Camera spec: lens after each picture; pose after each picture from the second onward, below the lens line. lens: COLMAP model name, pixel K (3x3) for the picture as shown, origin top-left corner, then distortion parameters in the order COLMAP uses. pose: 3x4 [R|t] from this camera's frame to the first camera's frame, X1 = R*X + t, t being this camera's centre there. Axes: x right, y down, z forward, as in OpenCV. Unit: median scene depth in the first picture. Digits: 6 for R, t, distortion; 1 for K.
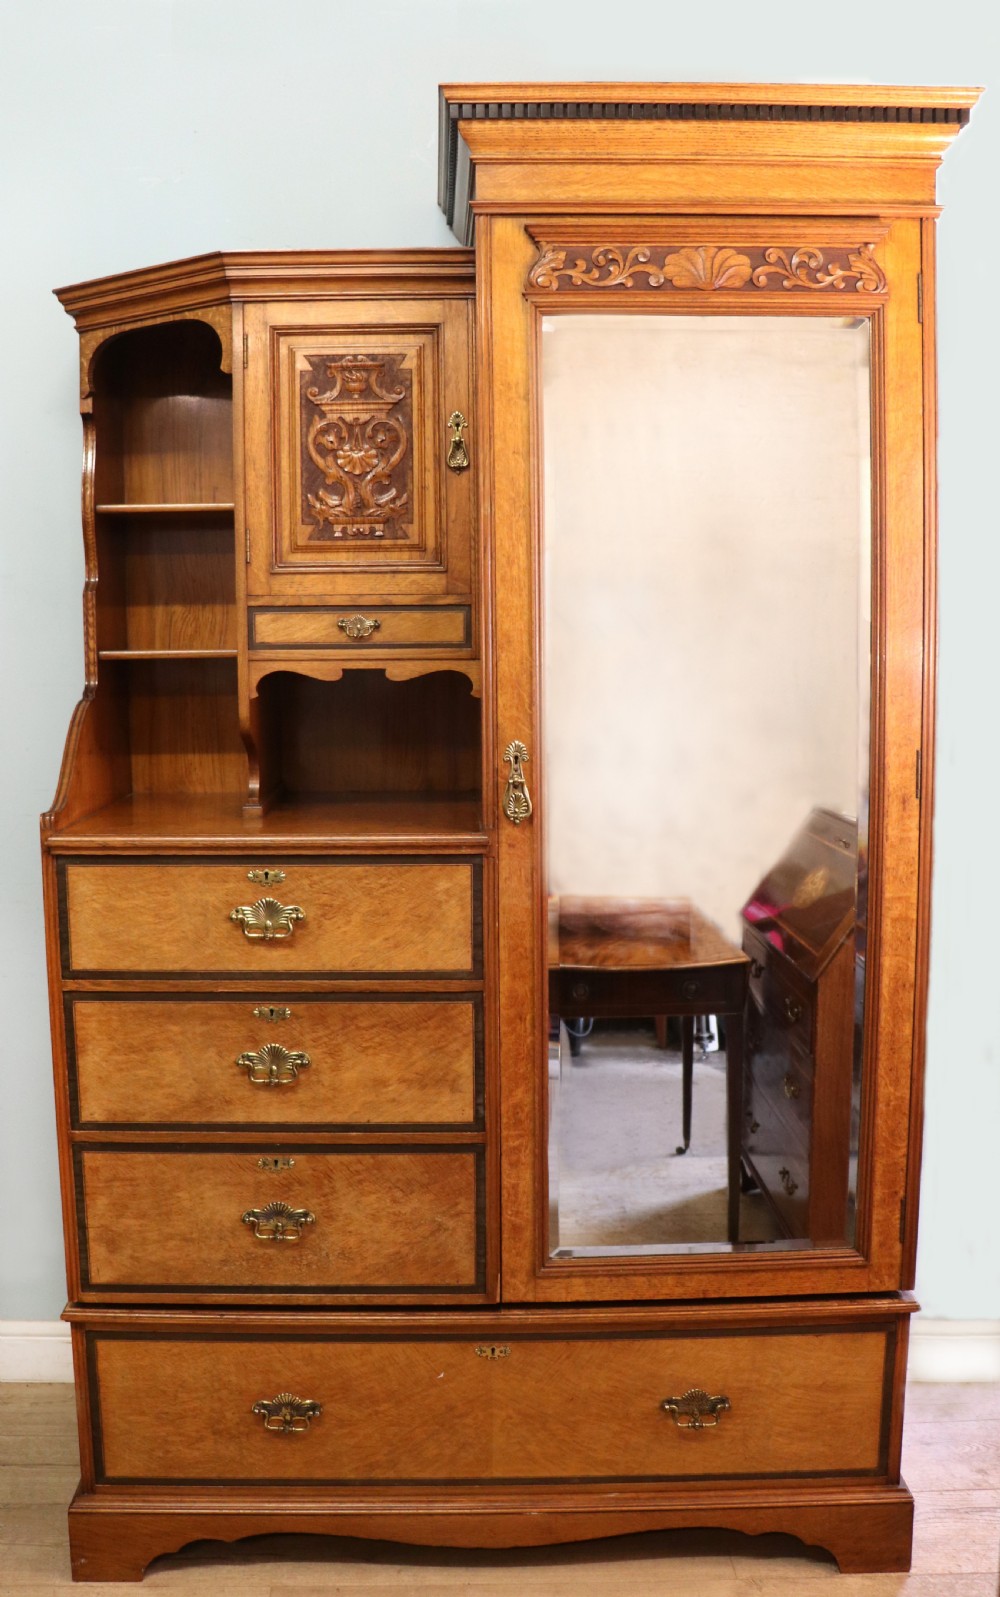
lens RADIAL K [[1388.9, 0, 437.1], [0, 1388.9, 754.0], [0, 0, 1]] dist [-0.180820, 0.146716]
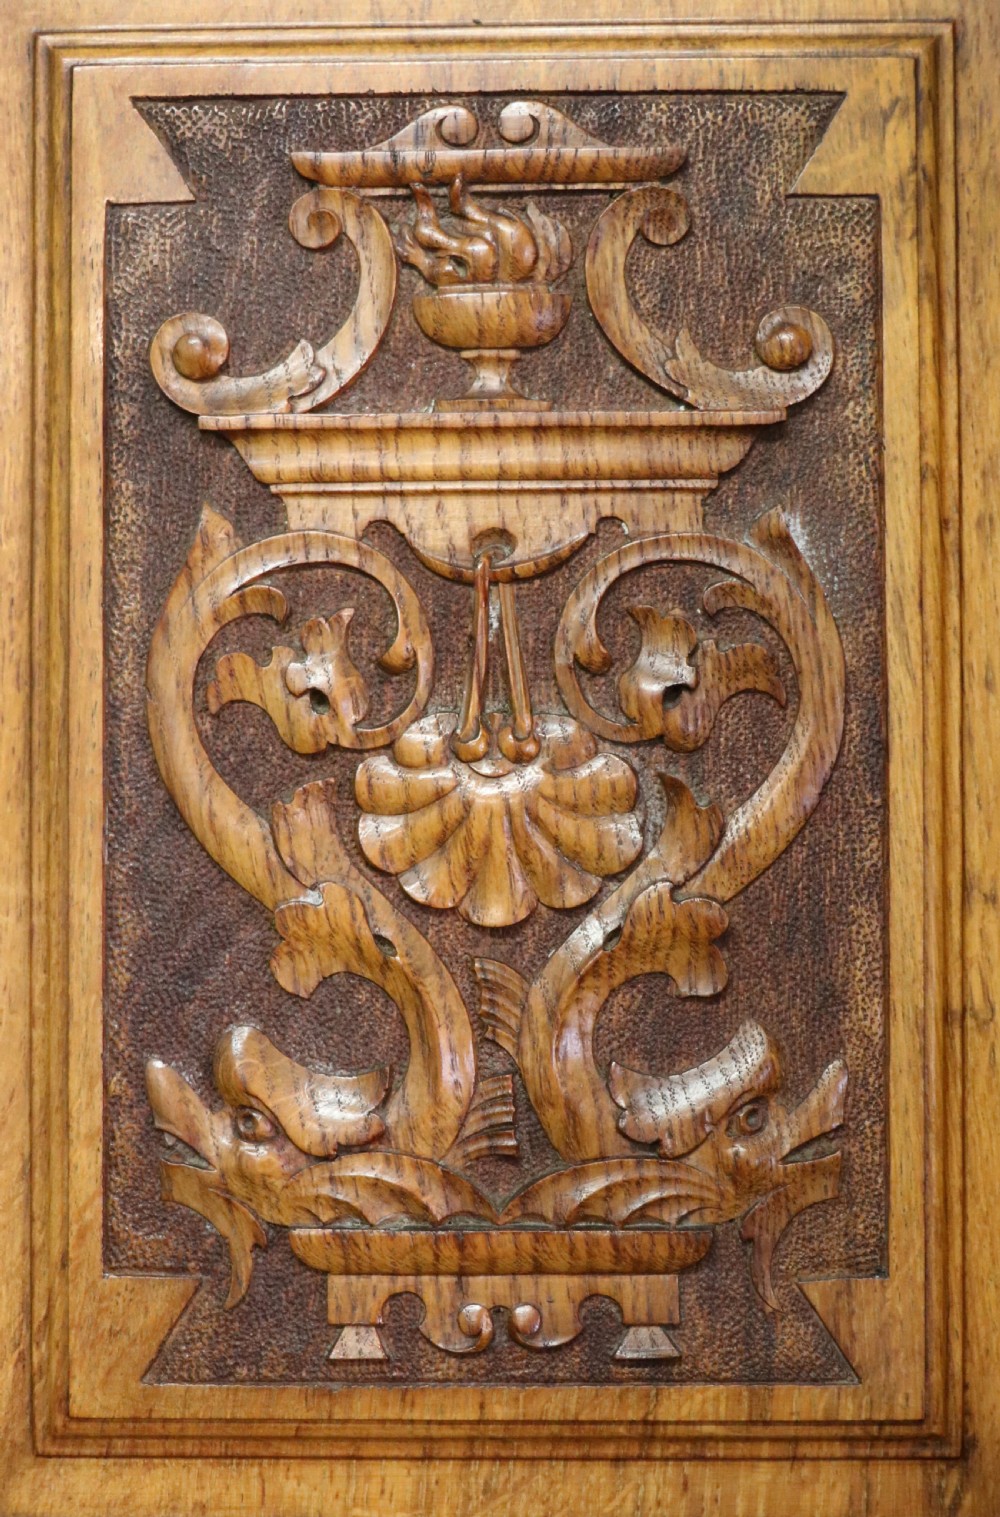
lens RADIAL K [[2456.1, 0, 500.0], [0, 2456.1, 758.5], [0, 0, 1]] dist [-0.072493, 0.253545]
pose [[0.999724, 0.006064, -0.022677, -0.052148], [-0.008672, 0.993123, -0.116758, -0.191268], [0.021813, 0.116922, 0.992902, 0.749419]]
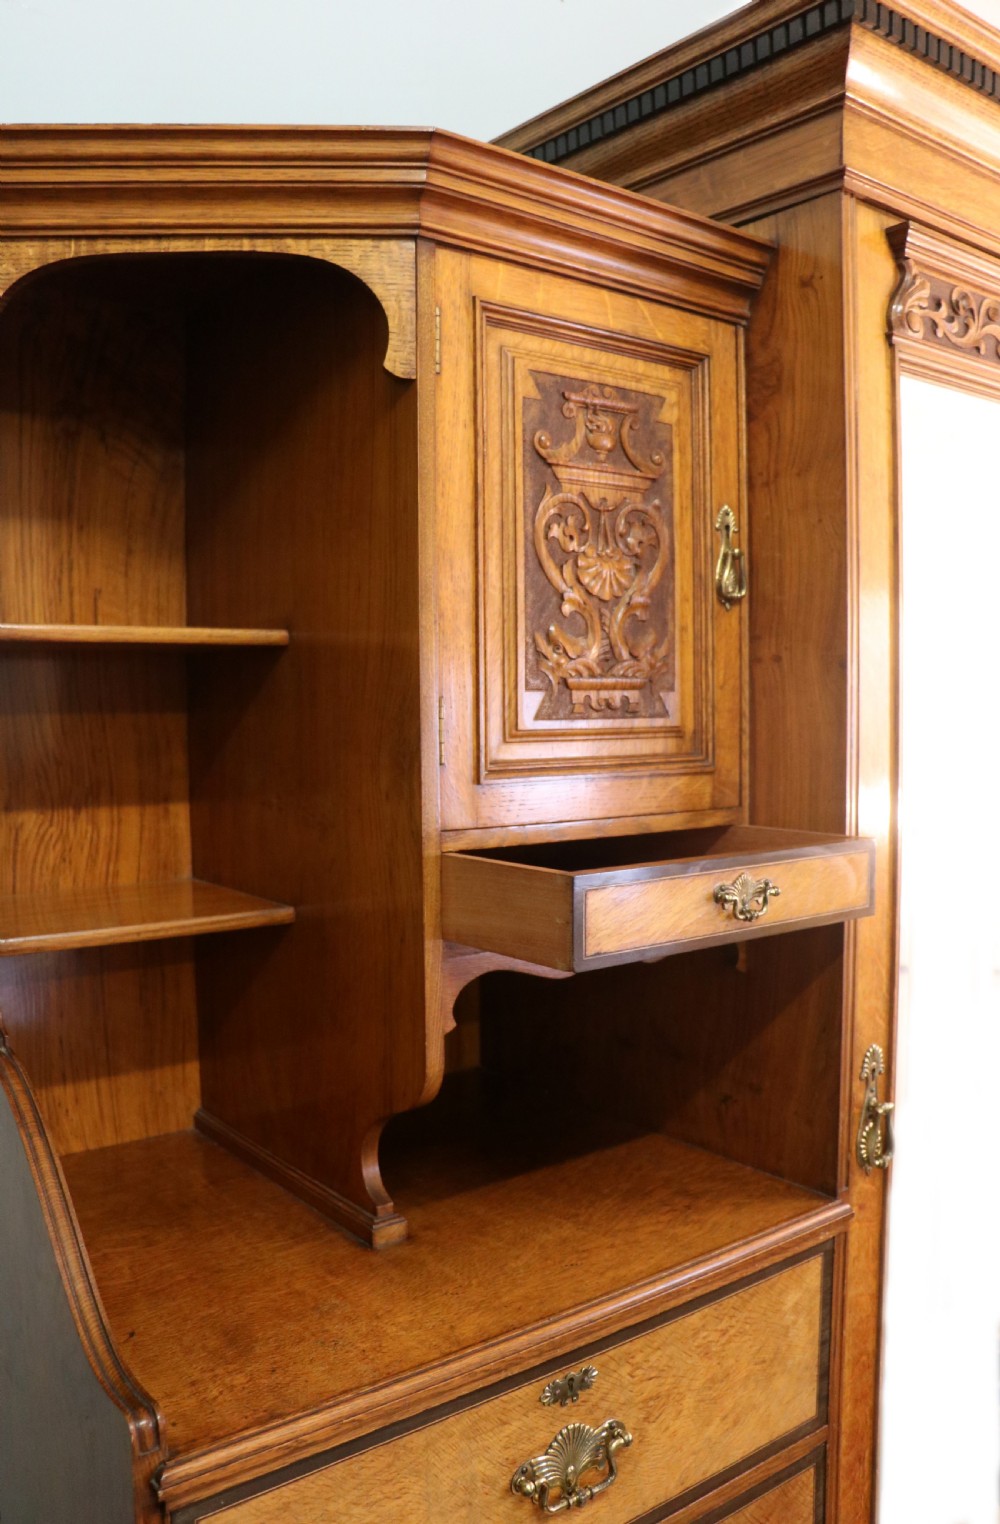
lens RADIAL K [[1238.6, 0, 482.8], [0, 1238.6, 762.6], [0, 0, 1]] dist [-0.188513, 0.146021]
pose [[0.797643, -0.027639, 0.602497, -0.397237], [0.051839, 0.998395, -0.022828, -0.129906], [-0.600899, 0.049441, 0.797795, 0.642915]]
